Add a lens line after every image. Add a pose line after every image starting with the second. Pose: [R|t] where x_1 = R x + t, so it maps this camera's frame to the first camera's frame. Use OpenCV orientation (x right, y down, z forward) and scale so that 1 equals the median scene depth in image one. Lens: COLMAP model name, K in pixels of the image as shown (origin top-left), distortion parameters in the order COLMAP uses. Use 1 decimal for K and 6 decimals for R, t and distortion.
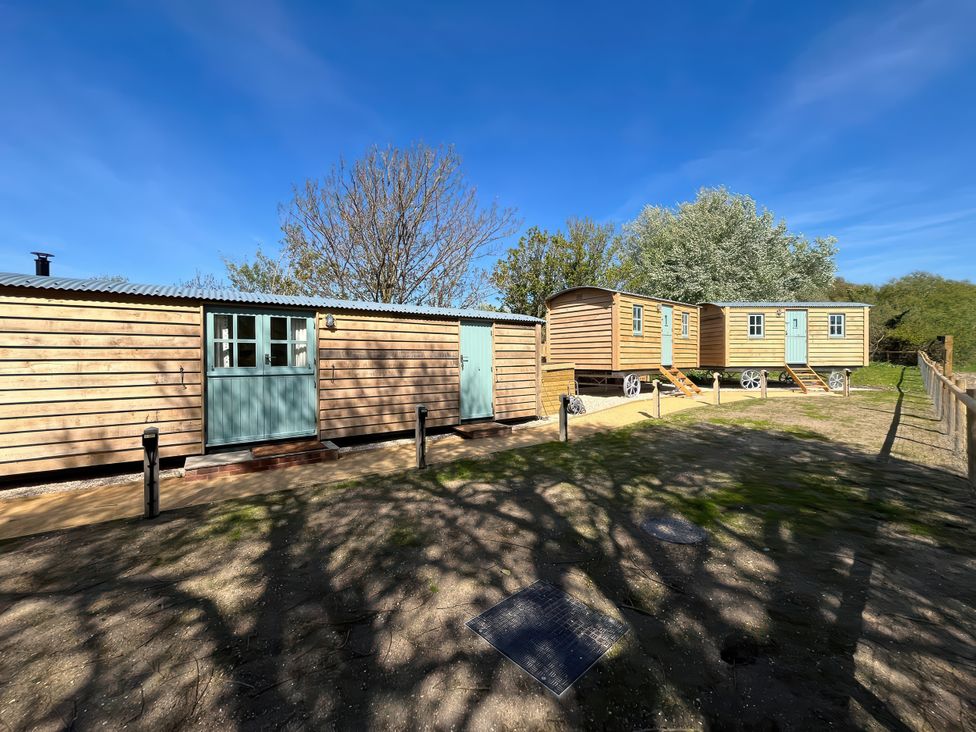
lens RADIAL K [[392.3, 0, 489.2], [0, 392.3, 360.5], [0, 0, 1]] dist [-0.004144, -0.000455]
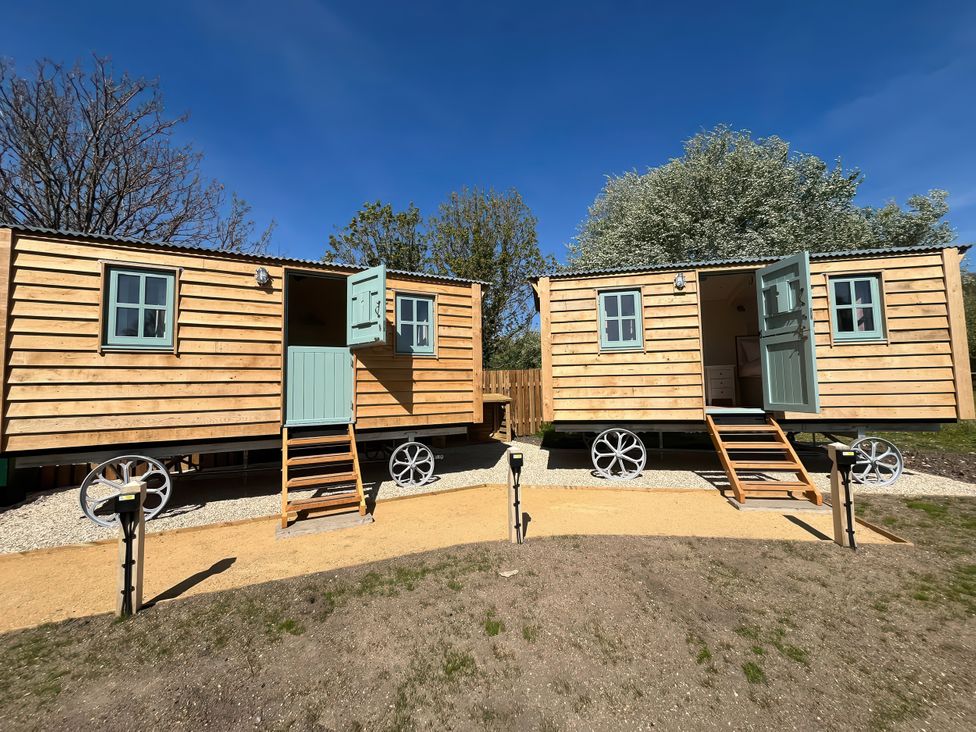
lens RADIAL K [[392.3, 0, 488.1], [0, 392.3, 366.7], [0, 0, 1]] dist [-0.004144, -0.000455]
pose [[0.980114, -0.028040, -0.196446, 0.626113], [0.015139, 0.997647, -0.066865, -0.015214], [0.197859, 0.062561, 0.978232, 0.583125]]
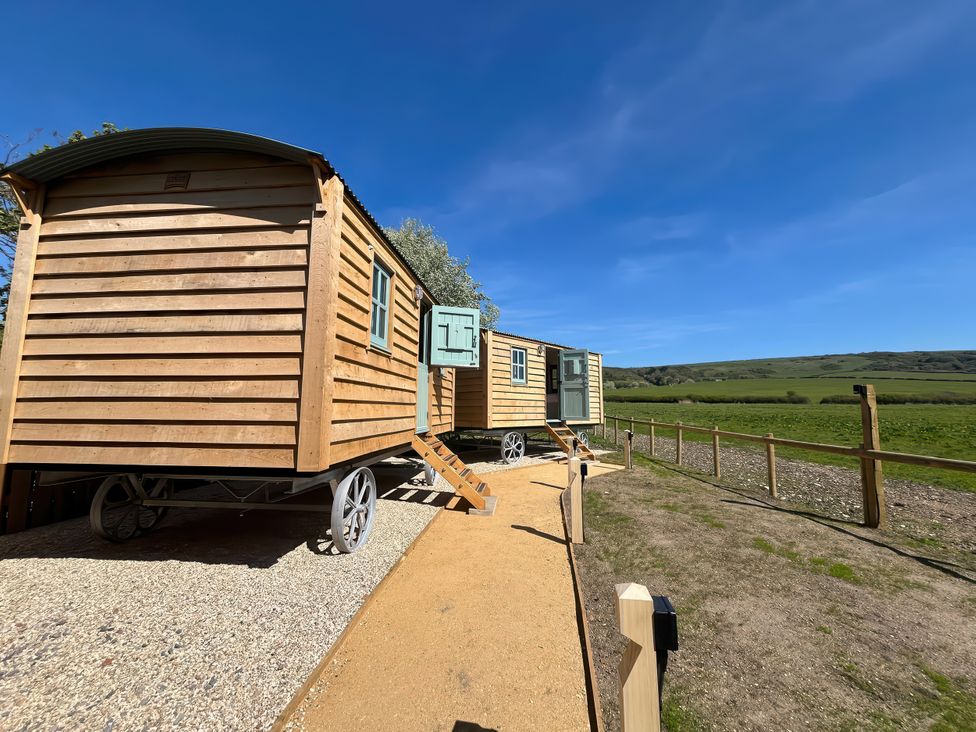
lens RADIAL K [[392.3, 0, 484.6], [0, 392.3, 367.0], [0, 0, 1]] dist [-0.004144, -0.000455]
pose [[0.705839, 0.086488, 0.703073, 0.168983], [-0.009375, 0.993572, -0.112811, -0.010329], [-0.708310, 0.073035, 0.702113, 0.572388]]
